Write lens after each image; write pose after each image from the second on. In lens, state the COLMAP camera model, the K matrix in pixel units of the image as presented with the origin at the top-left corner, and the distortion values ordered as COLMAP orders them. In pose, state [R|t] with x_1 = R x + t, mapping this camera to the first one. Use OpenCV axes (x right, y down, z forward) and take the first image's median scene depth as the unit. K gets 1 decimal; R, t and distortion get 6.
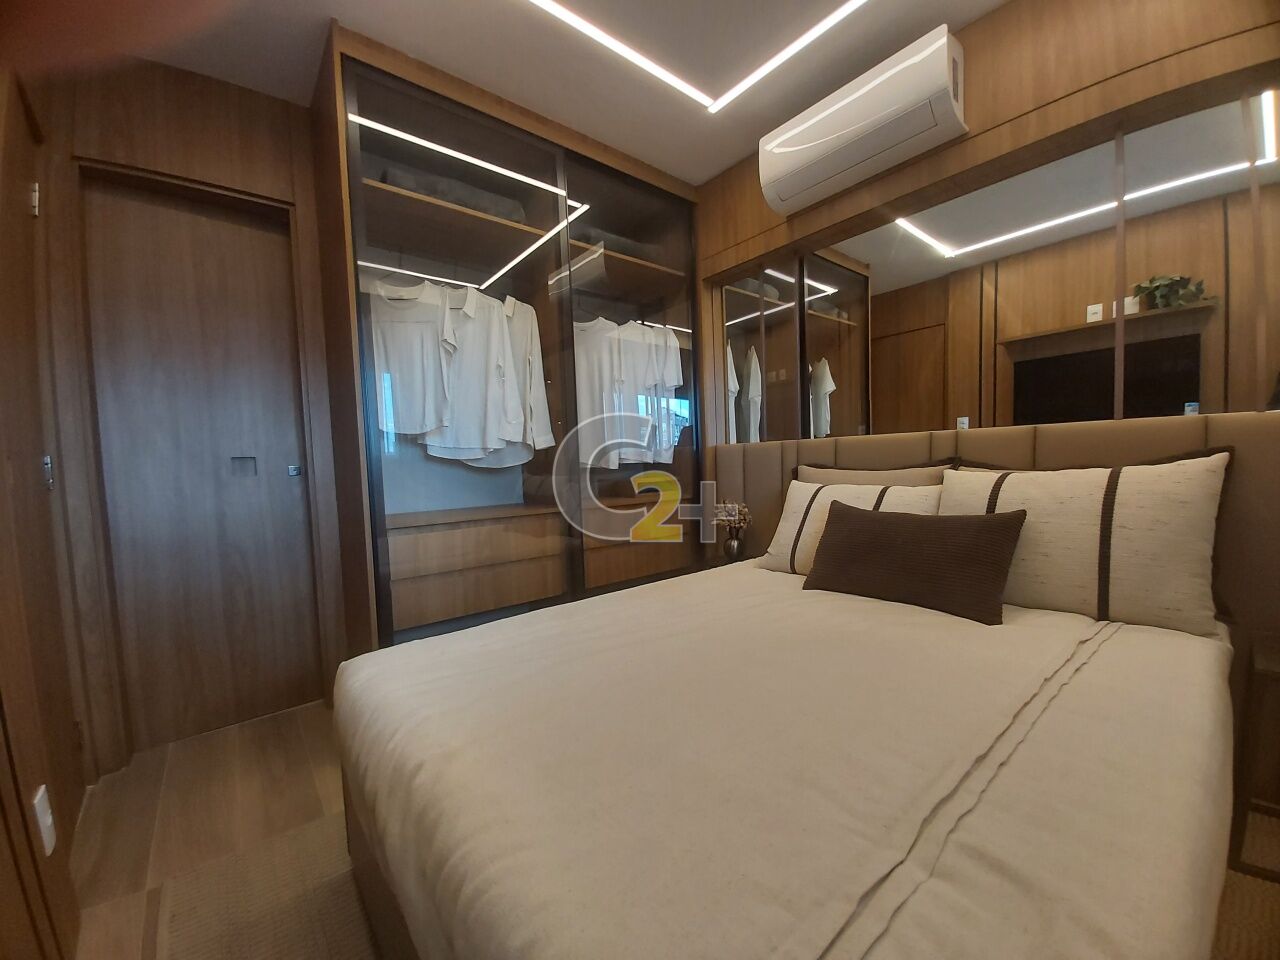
lens RADIAL K [[500.4, 0, 654.4], [0, 500.4, 479.3], [0, 0, 1]] dist [0.000260, 0.000015]
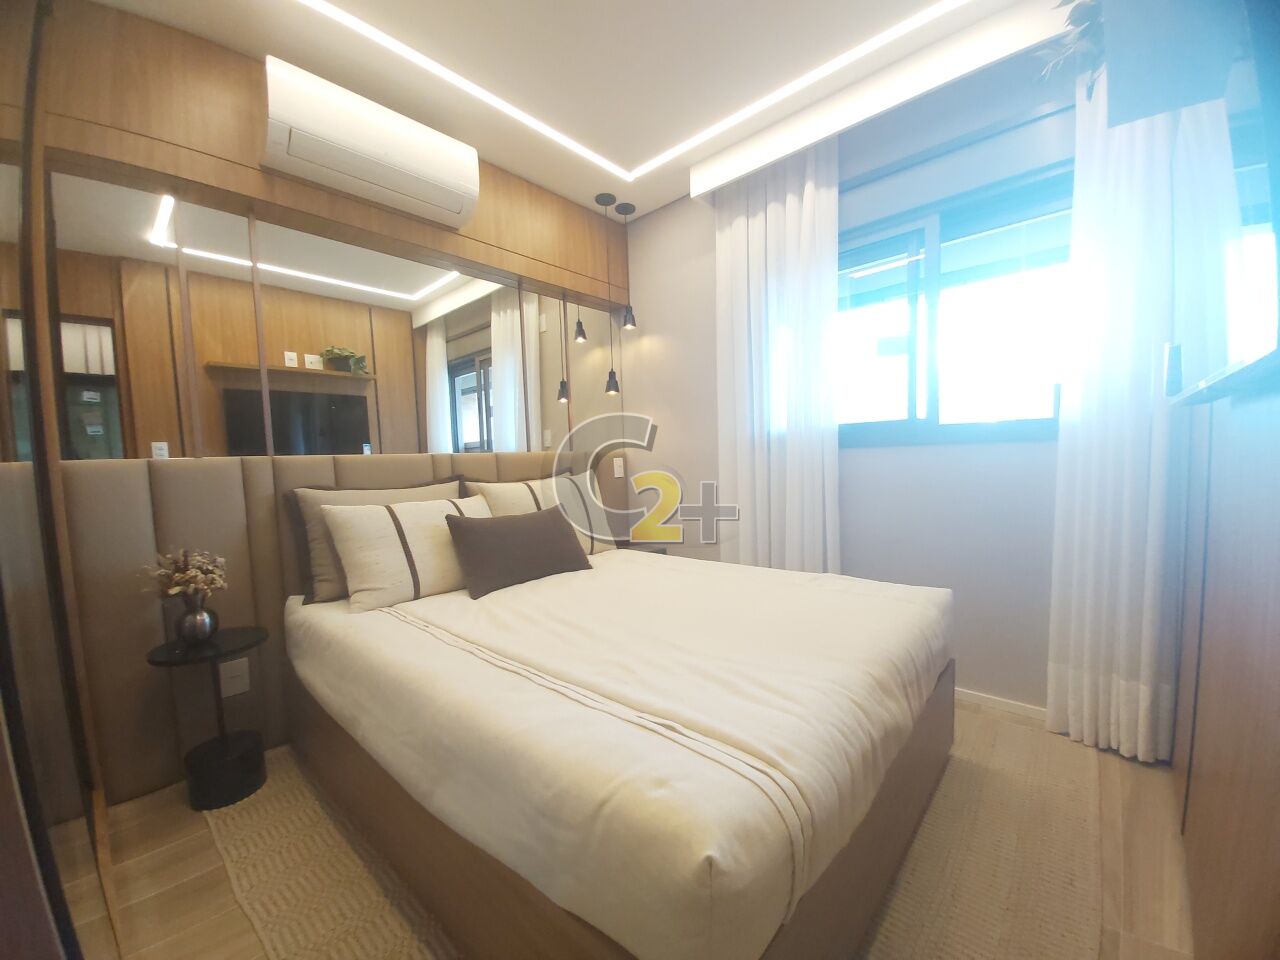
lens RADIAL K [[500.4, 0, 654.4], [0, 500.4, 479.3], [0, 0, 1]] dist [0.000260, 0.000015]
pose [[-0.147577, 0.009983, 0.989000, -0.347929], [0.091893, 0.995762, 0.003661, 0.007465], [-0.984772, 0.091422, -0.147869, 0.368745]]
